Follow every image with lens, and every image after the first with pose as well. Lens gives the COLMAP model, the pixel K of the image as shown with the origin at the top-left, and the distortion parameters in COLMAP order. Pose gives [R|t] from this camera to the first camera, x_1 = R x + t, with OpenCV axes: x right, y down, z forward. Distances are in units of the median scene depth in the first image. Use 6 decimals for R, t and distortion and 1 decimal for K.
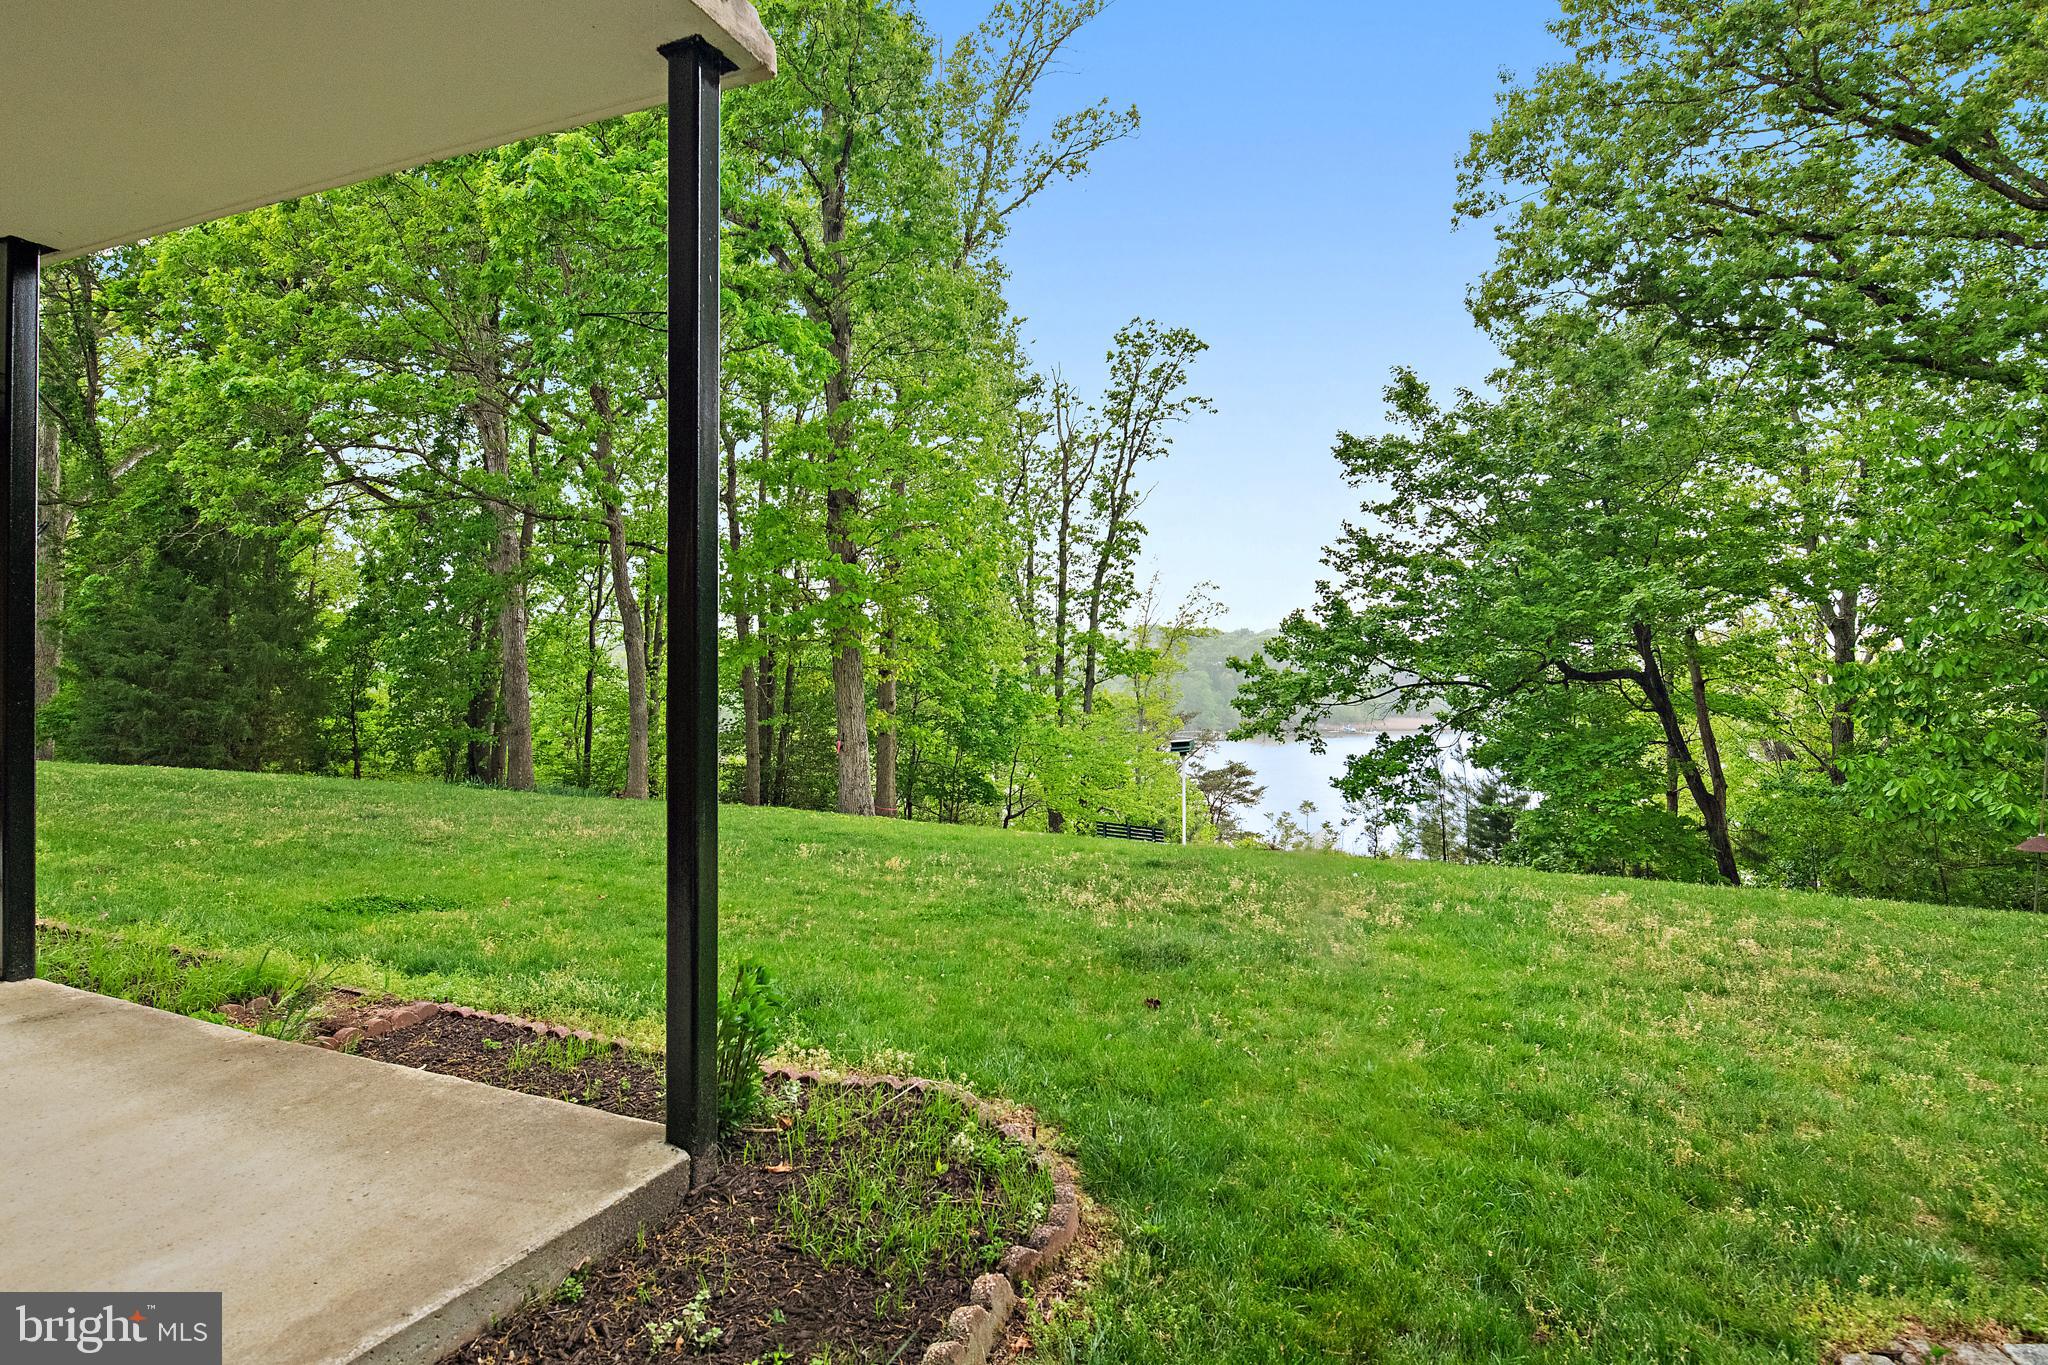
lens RADIAL K [[980.7, 0, 1051.2], [0, 980.7, 679.1], [0, 0, 1]] dist [-0.001024, -0.000277]
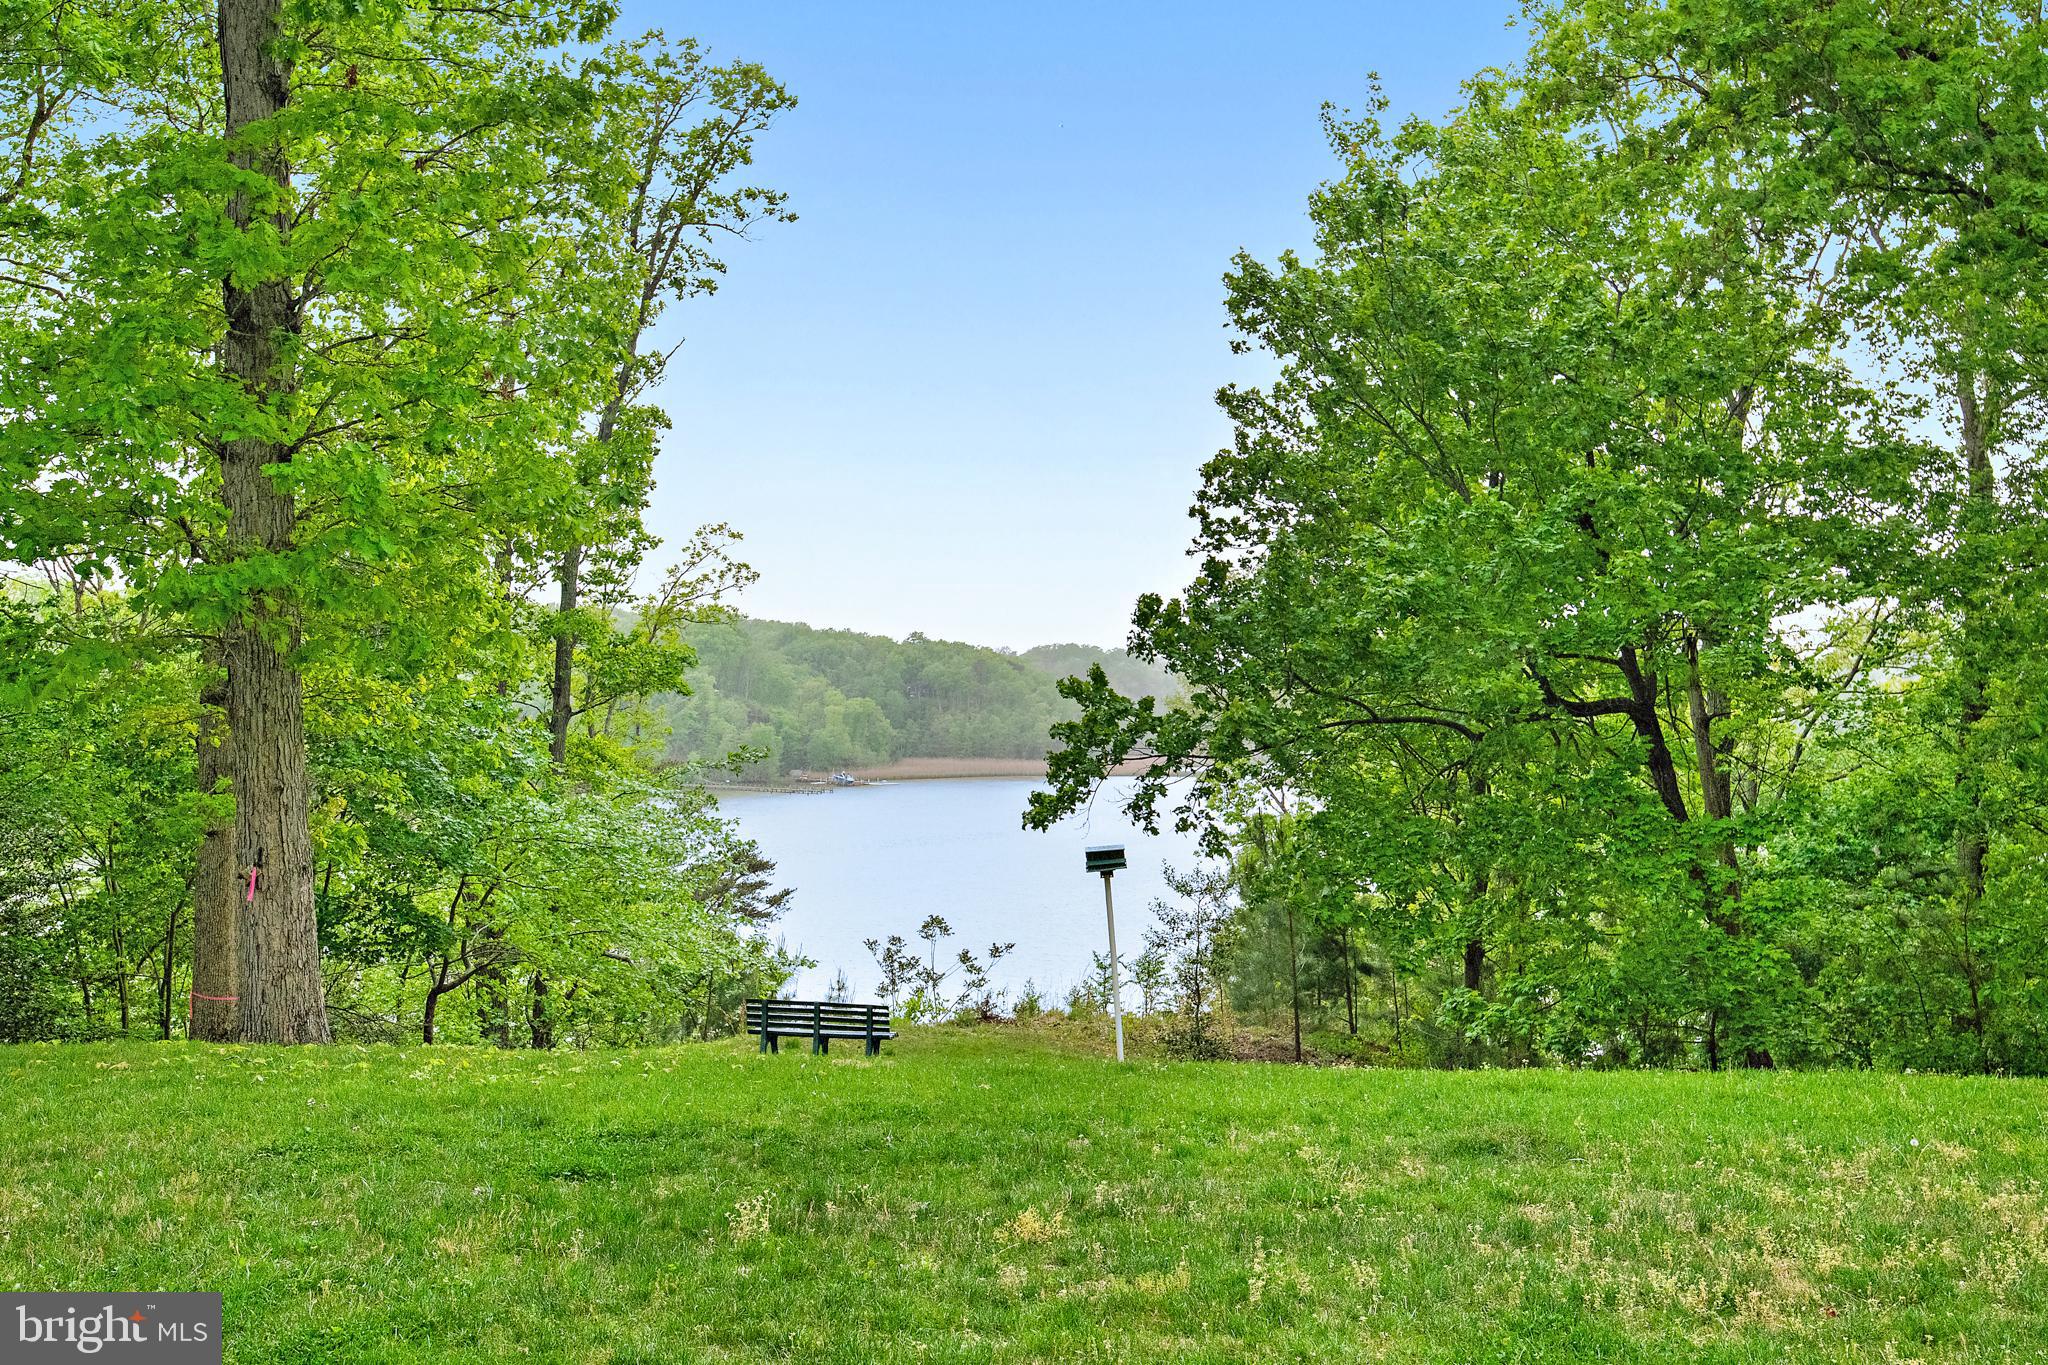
lens RADIAL K [[1715.1, 0, 1023.9], [0, 1715.1, 654.5], [0, 0, 1]] dist [0.005275, 0.001048]
pose [[0.922098, 0.013935, 0.386705, -0.087022], [-0.004561, 0.999673, -0.025149, -0.003531], [-0.386929, 0.021426, 0.921860, 0.061069]]
